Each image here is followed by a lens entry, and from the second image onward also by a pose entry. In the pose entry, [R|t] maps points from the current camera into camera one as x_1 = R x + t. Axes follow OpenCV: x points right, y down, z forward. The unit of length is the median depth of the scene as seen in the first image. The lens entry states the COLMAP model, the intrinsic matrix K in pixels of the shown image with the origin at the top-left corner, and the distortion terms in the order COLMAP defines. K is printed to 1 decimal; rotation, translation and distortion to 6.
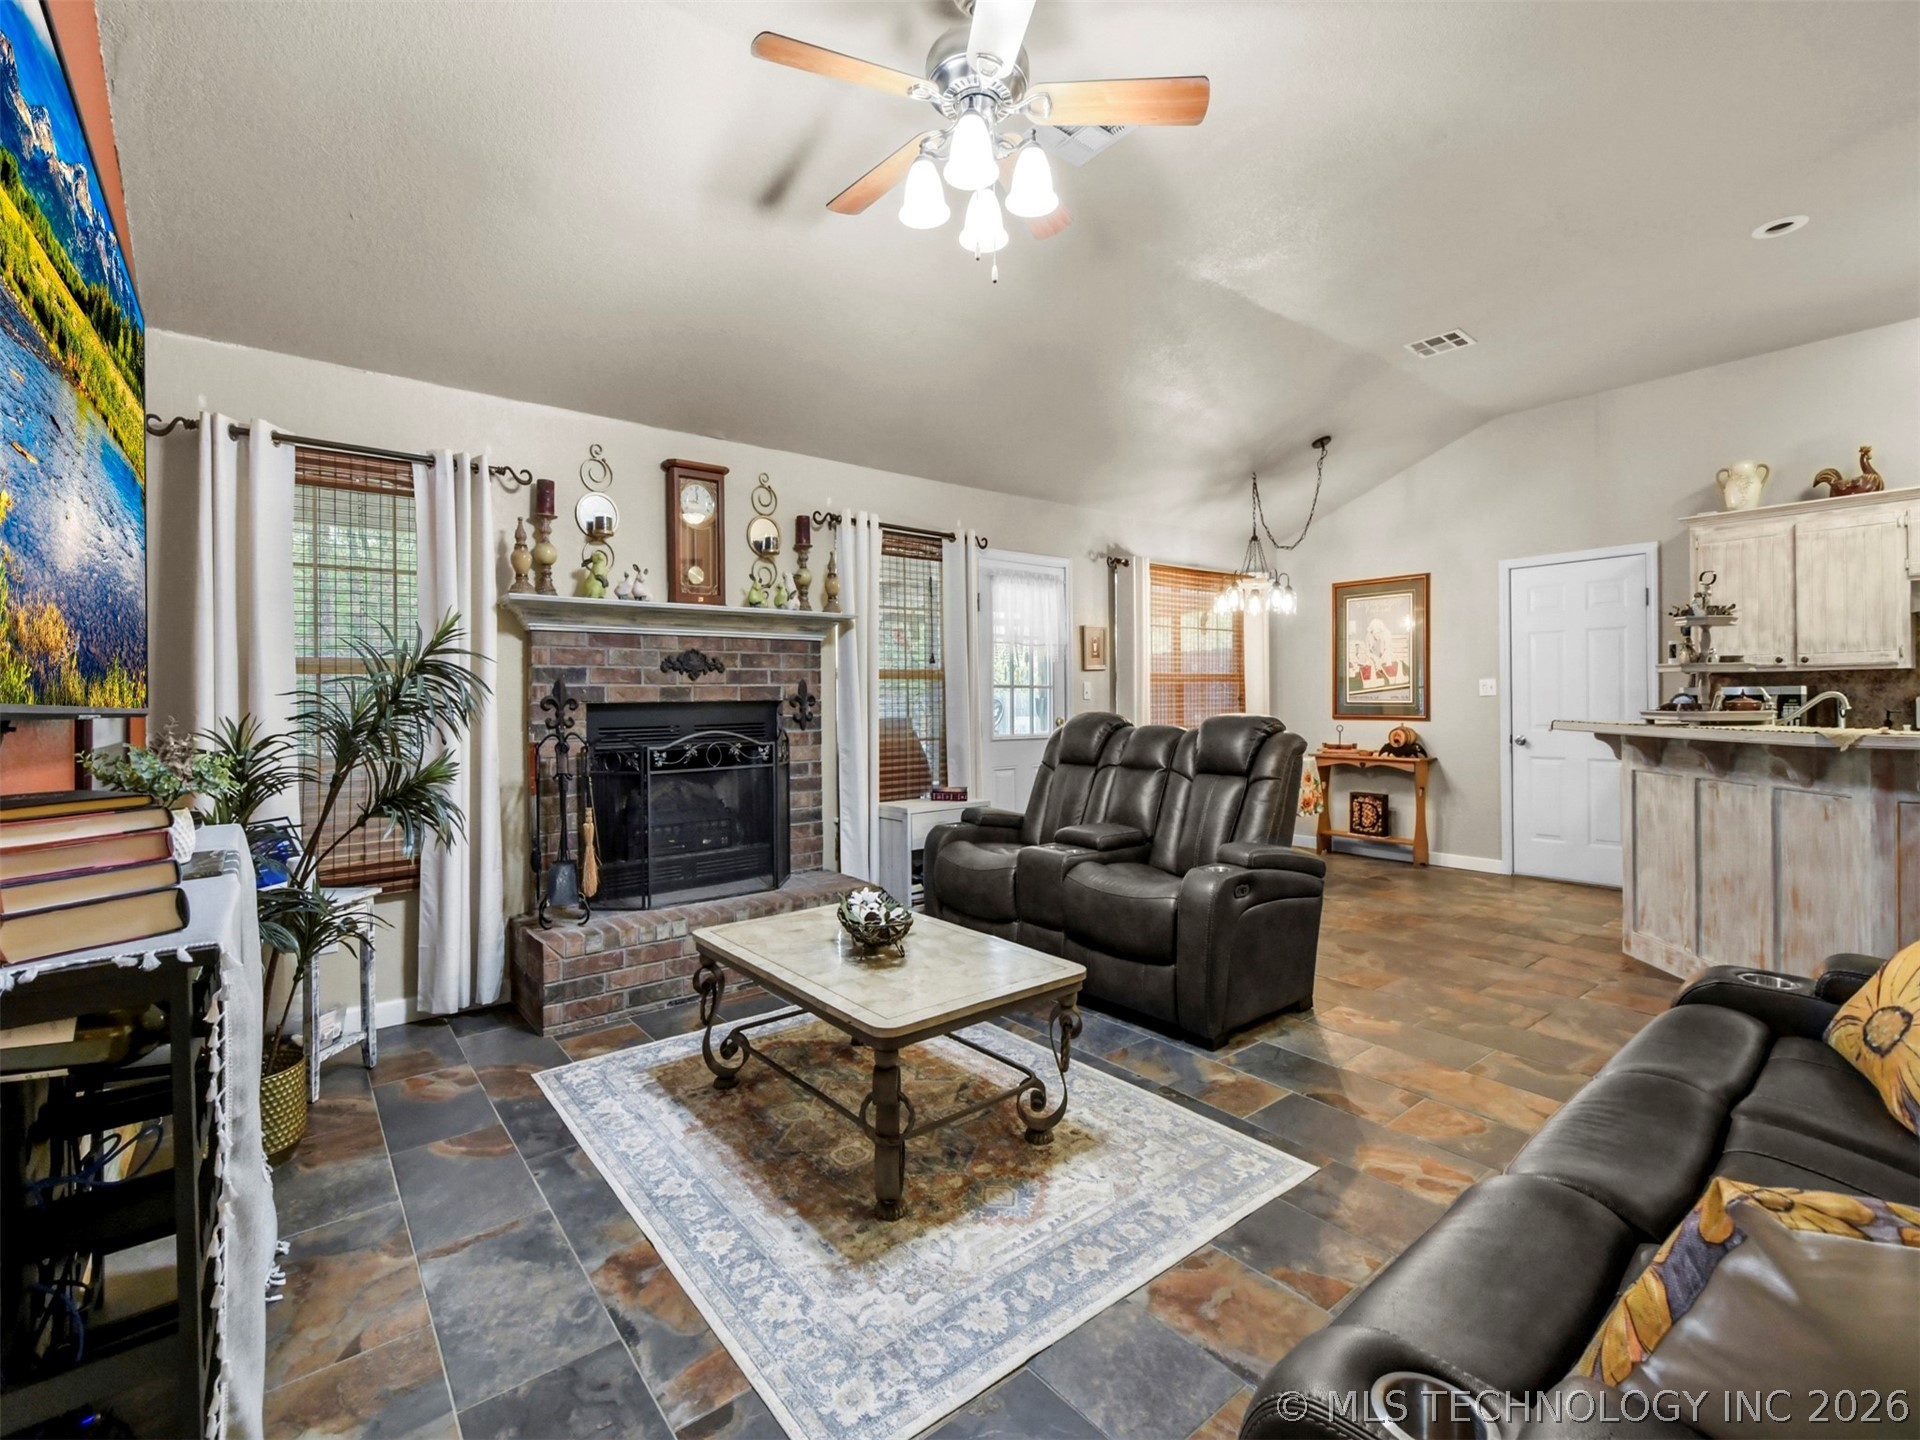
lens RADIAL K [[859.1, 0, 944.8], [0, 859.1, 703.0], [0, 0, 1]] dist [0.001645, 0.000164]
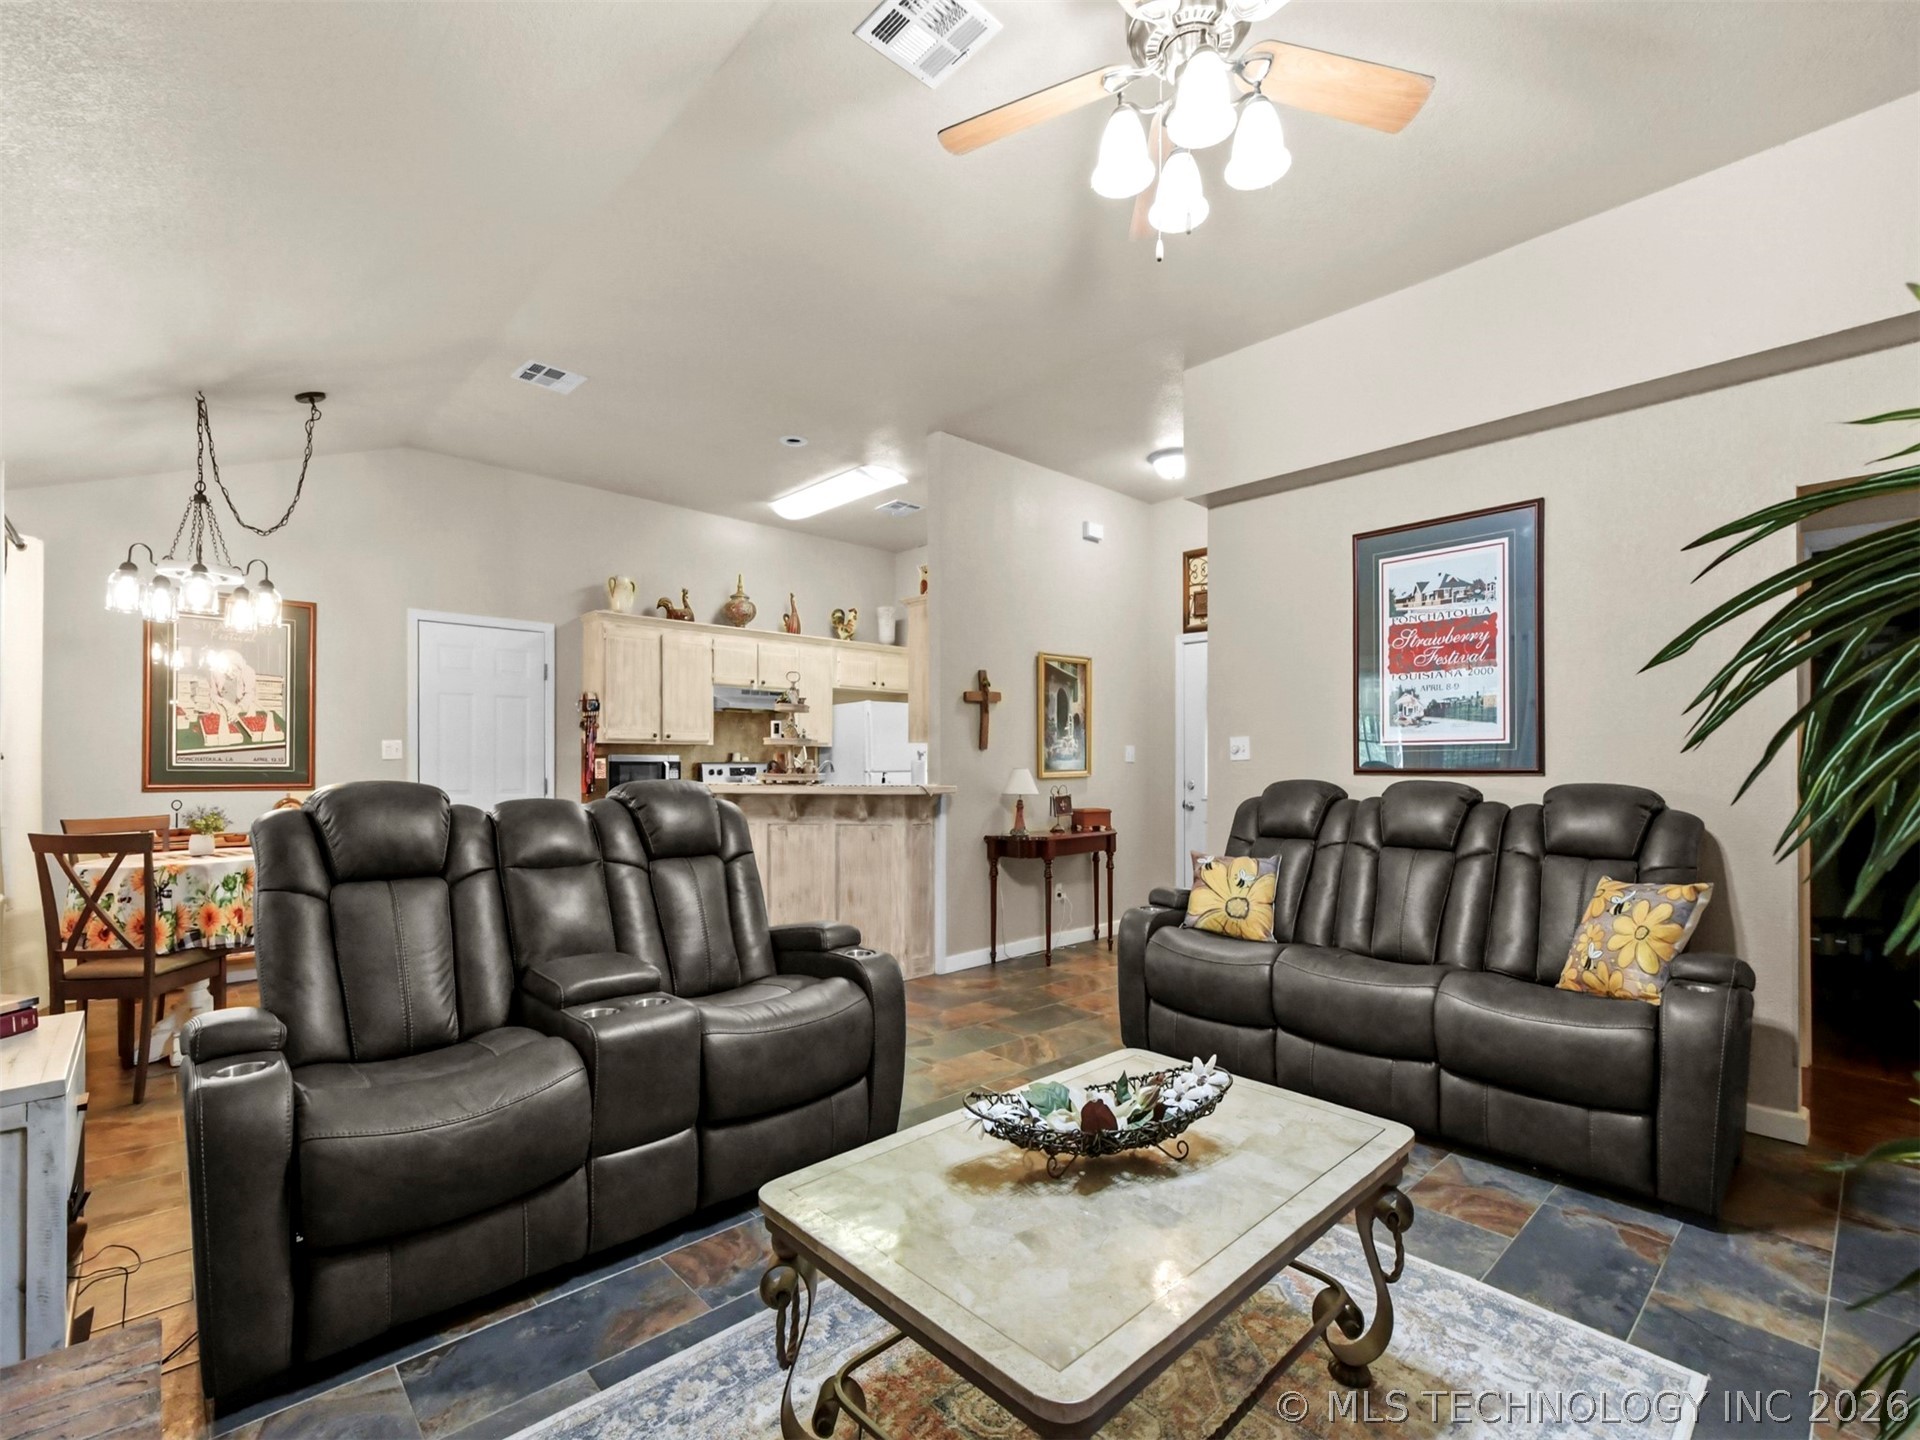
lens RADIAL K [[856.4, 0, 956.6], [0, 856.4, 763.9], [0, 0, 1]] dist [0.006494, 0.000091]
pose [[-0.086509, 0.007702, 0.996221, -0.291104], [0.000090, 0.999970, -0.007724, 0.003150], [-0.996251, -0.000578, -0.086507, 0.506991]]
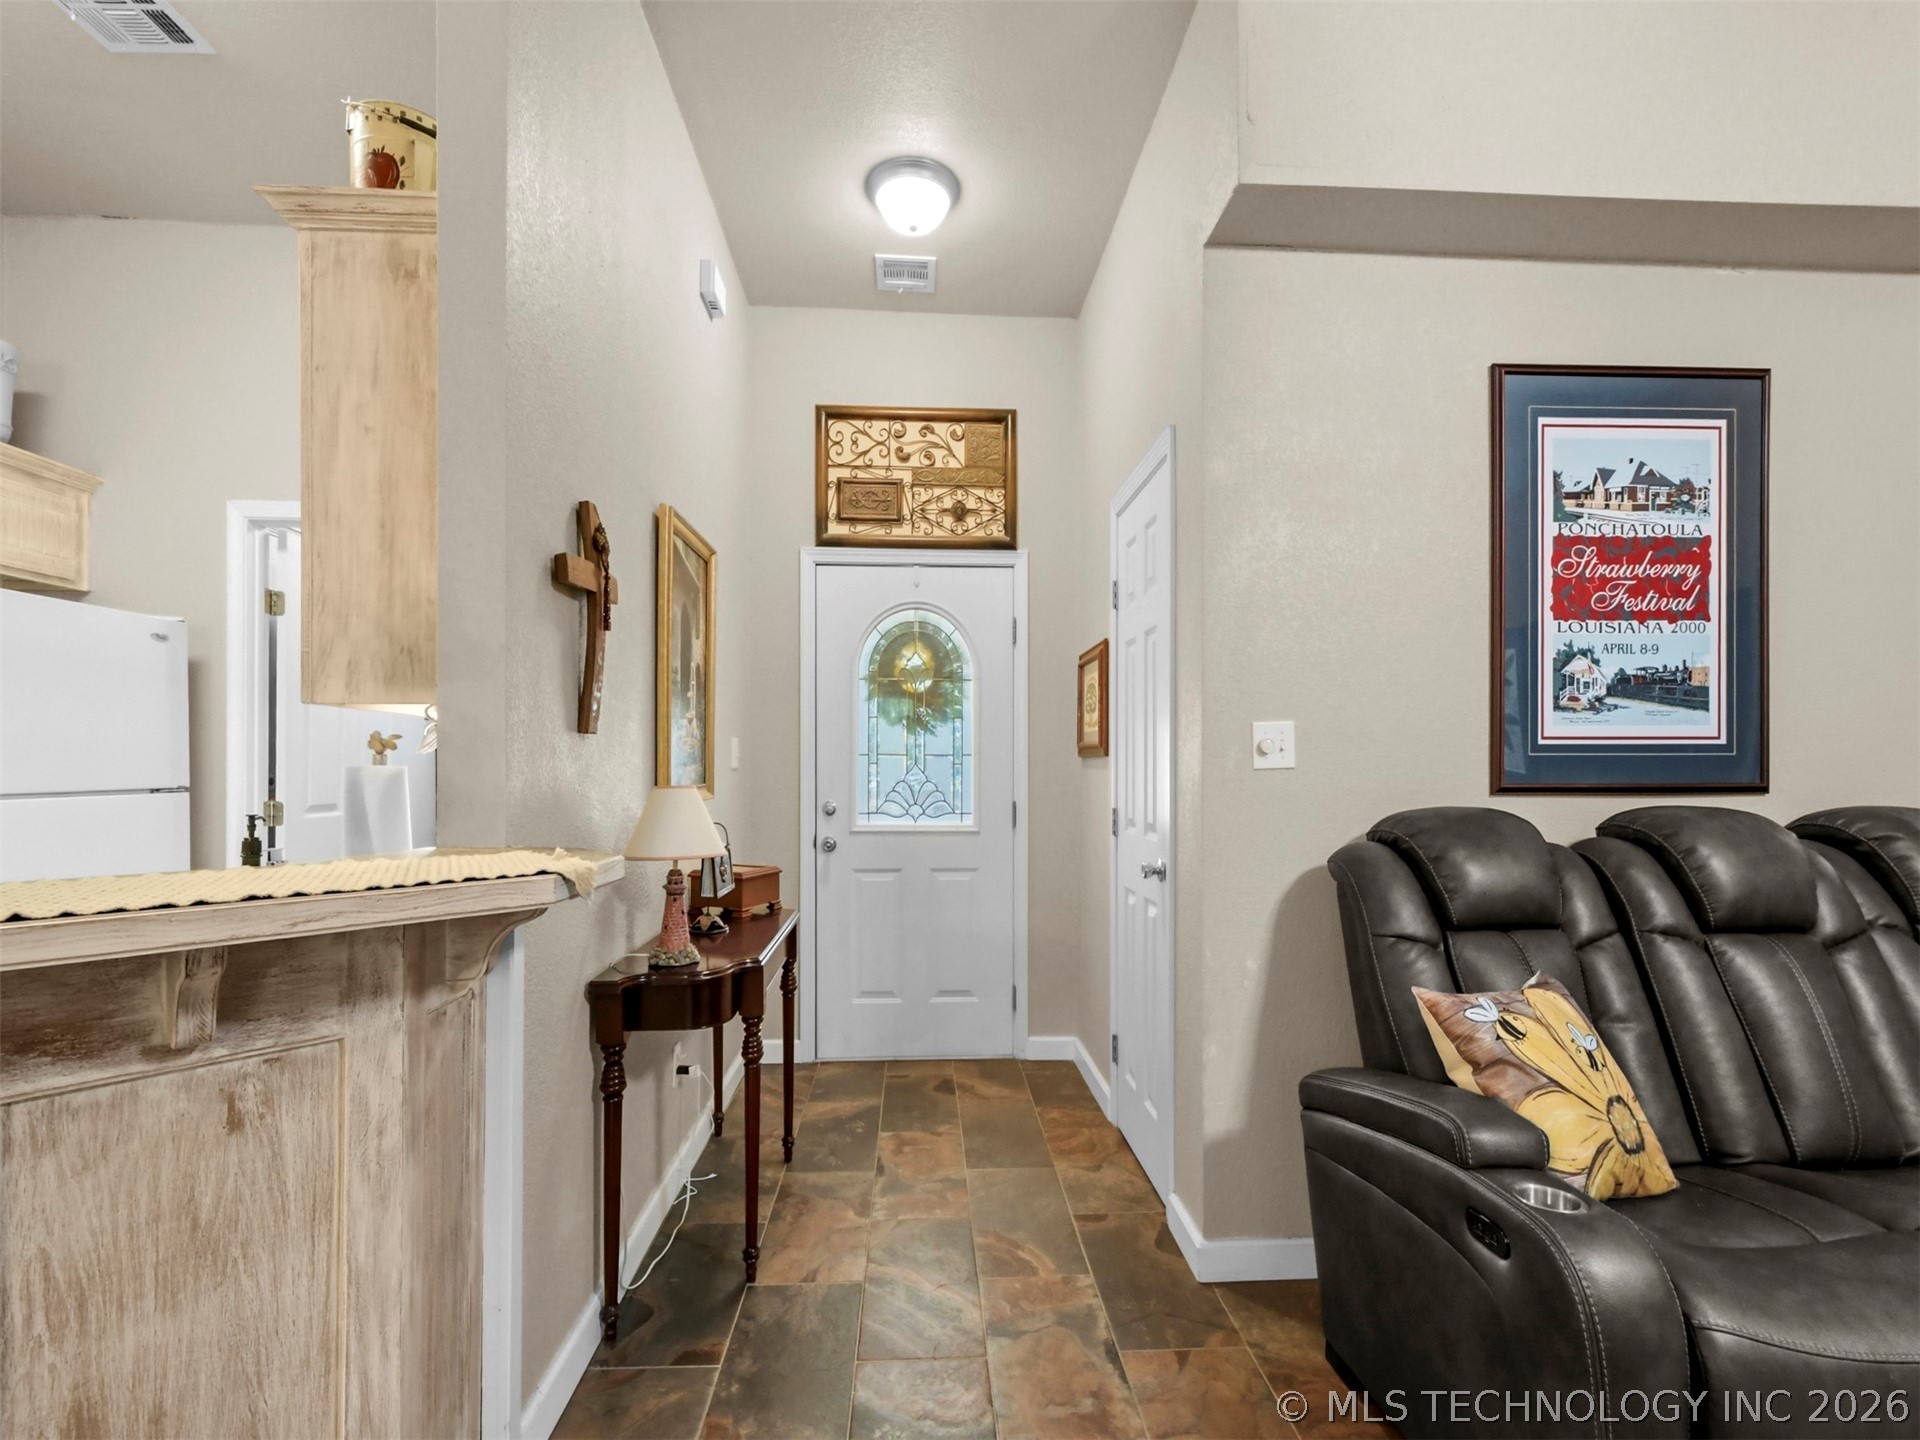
lens RADIAL K [[856.4, 0, 956.6], [0, 856.4, 763.9], [0, 0, 1]] dist [0.006494, 0.000091]
pose [[-0.816029, 0.008454, 0.577949, 0.298062], [0.004710, 0.999957, -0.007978, -0.005143], [-0.577991, -0.003788, -0.816034, 0.576196]]
